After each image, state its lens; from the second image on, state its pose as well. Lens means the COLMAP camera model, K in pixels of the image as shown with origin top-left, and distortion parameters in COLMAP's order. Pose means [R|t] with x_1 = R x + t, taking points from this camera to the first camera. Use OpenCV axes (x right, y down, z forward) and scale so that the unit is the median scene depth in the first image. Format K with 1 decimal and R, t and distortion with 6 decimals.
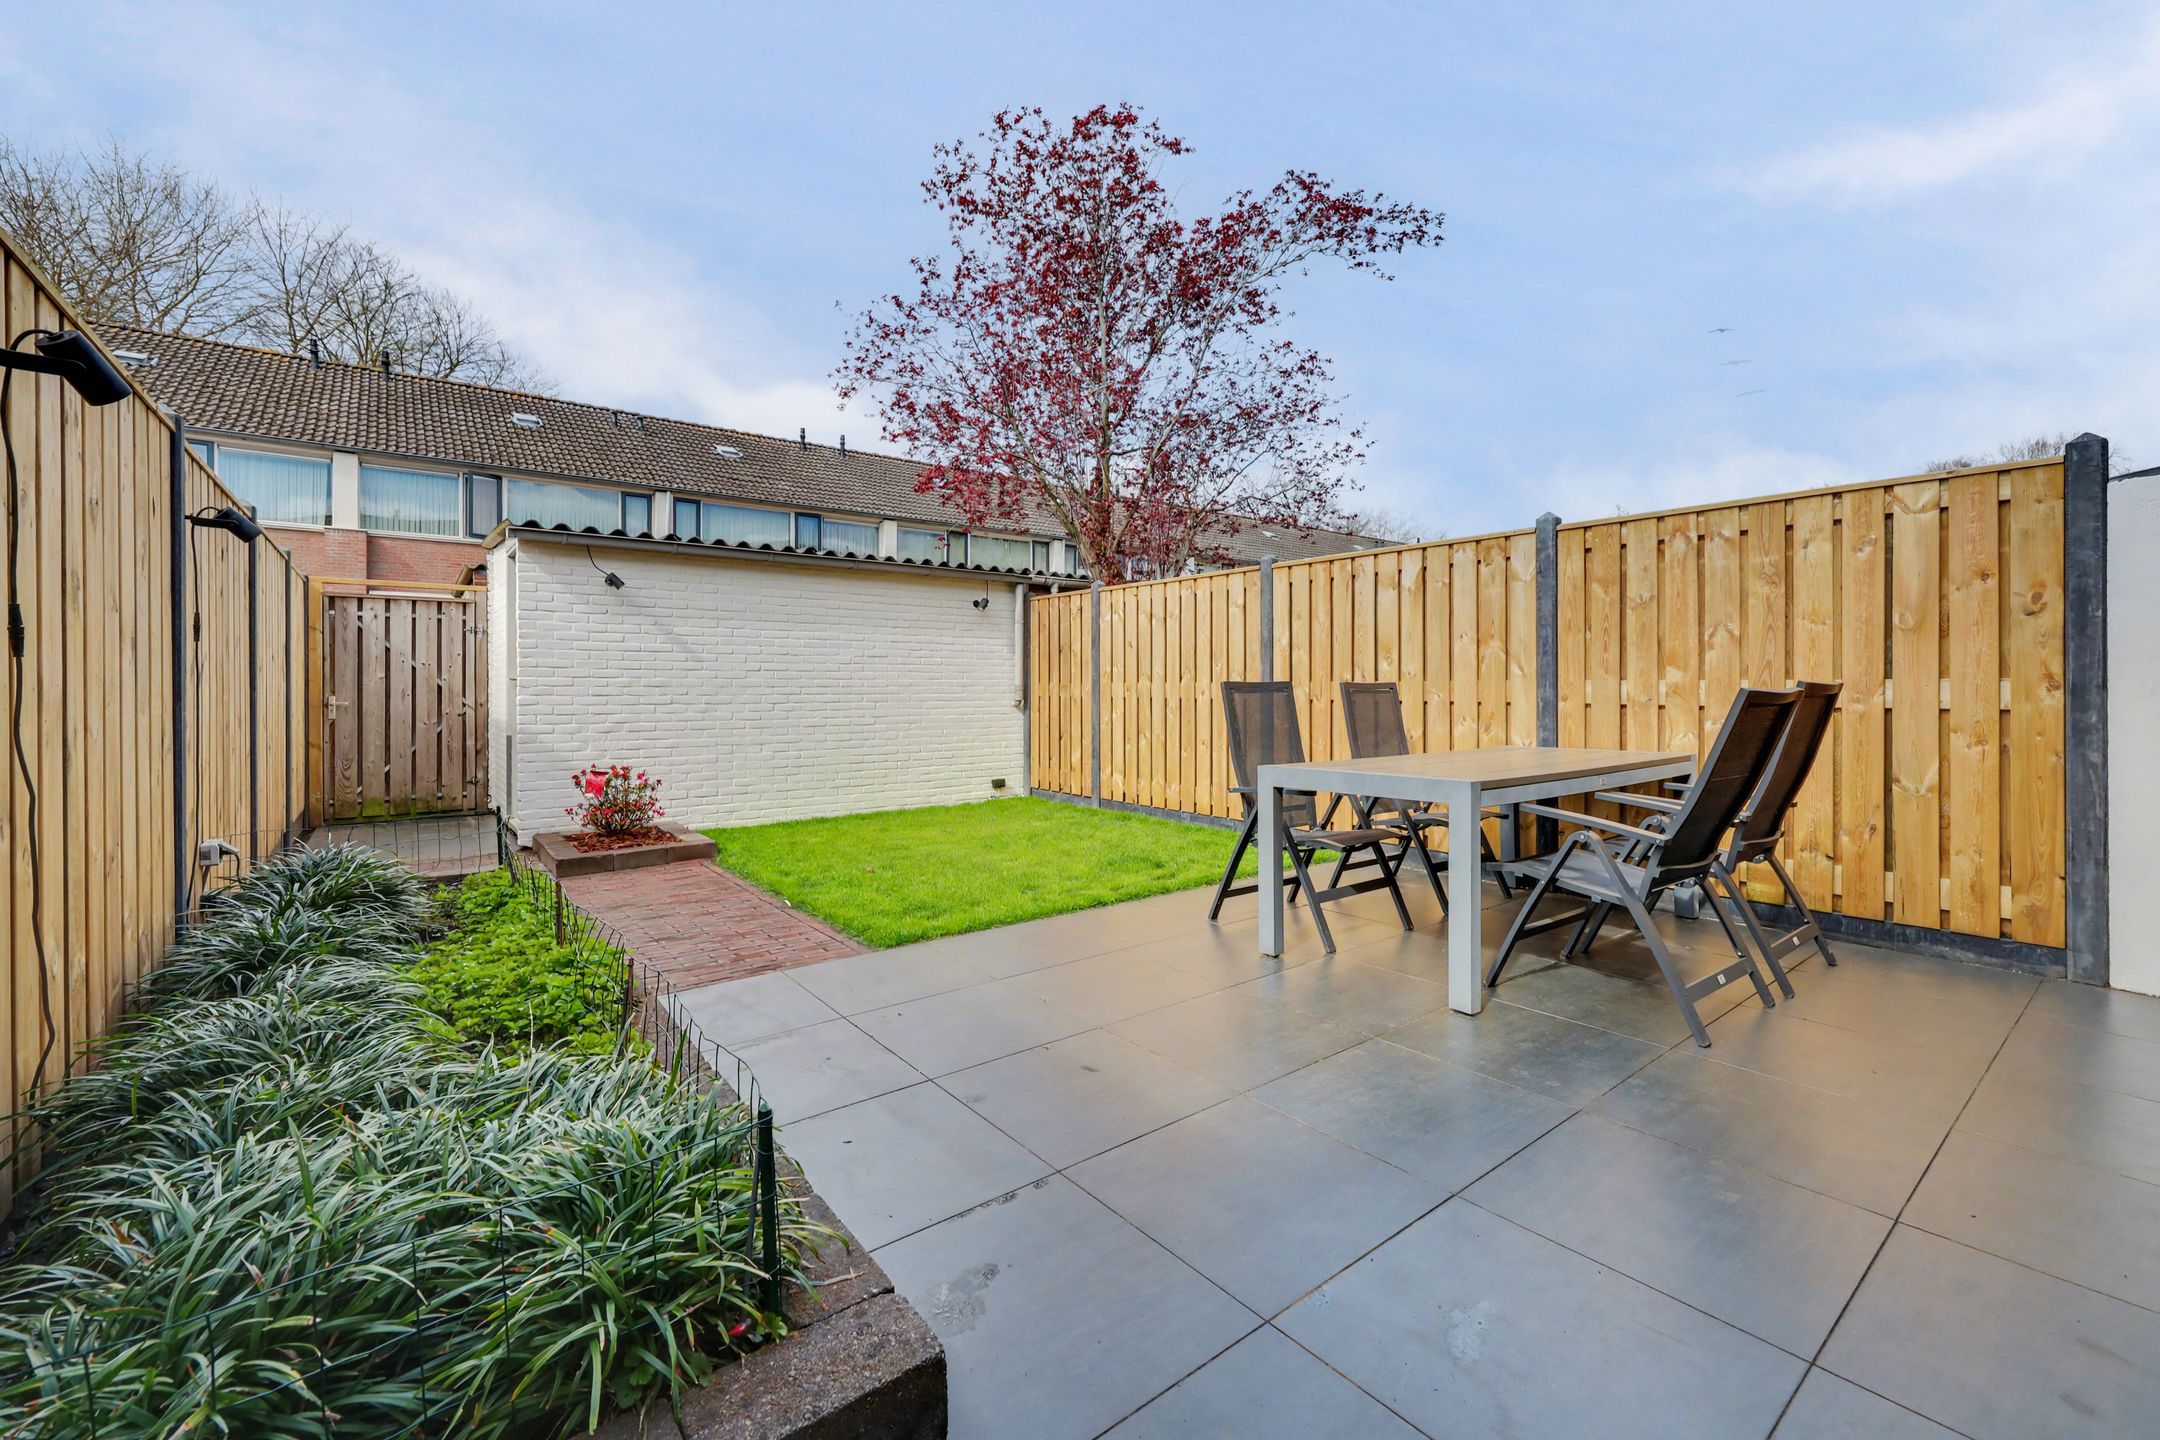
lens RADIAL K [[877.8, 0, 1077.0], [0, 877.8, 691.5], [0, 0, 1]] dist [0.000408, 0.000138]
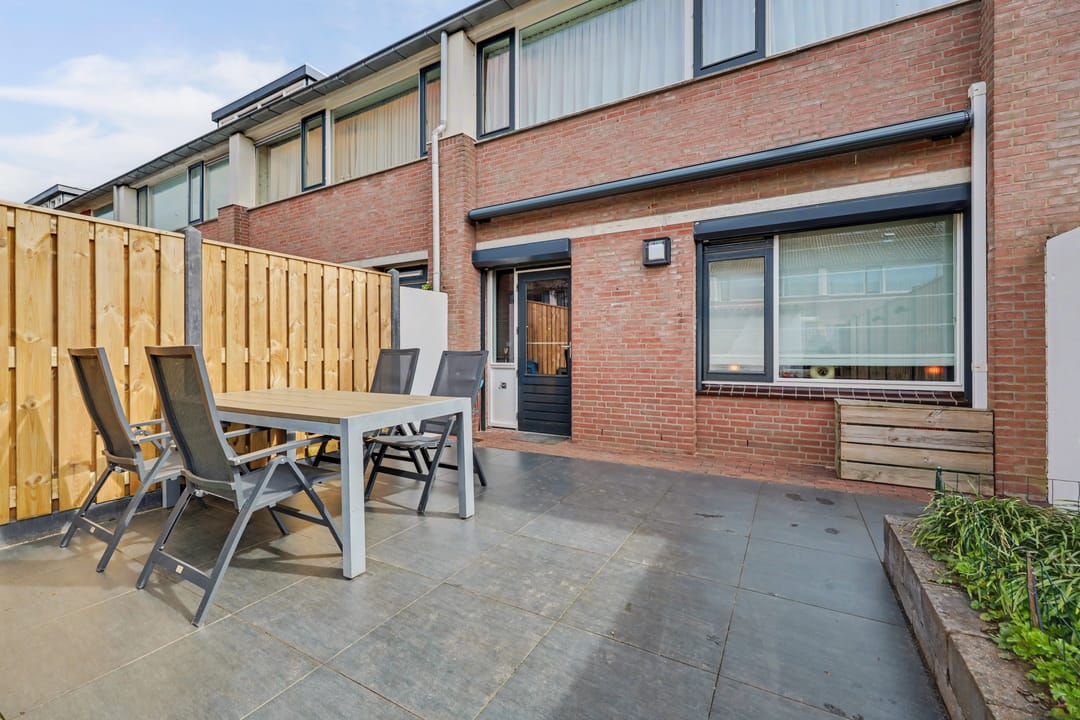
lens RADIAL K [[458.1, 0, 537.0], [0, 458.1, 351.6], [0, 0, 1]] dist [-0.000199, 0.000127]
pose [[-0.373546, 0.007487, 0.927582, -0.370333], [0.011787, 0.999925, -0.003324, 0.003601], [-0.927537, 0.009692, -0.373606, 0.815203]]
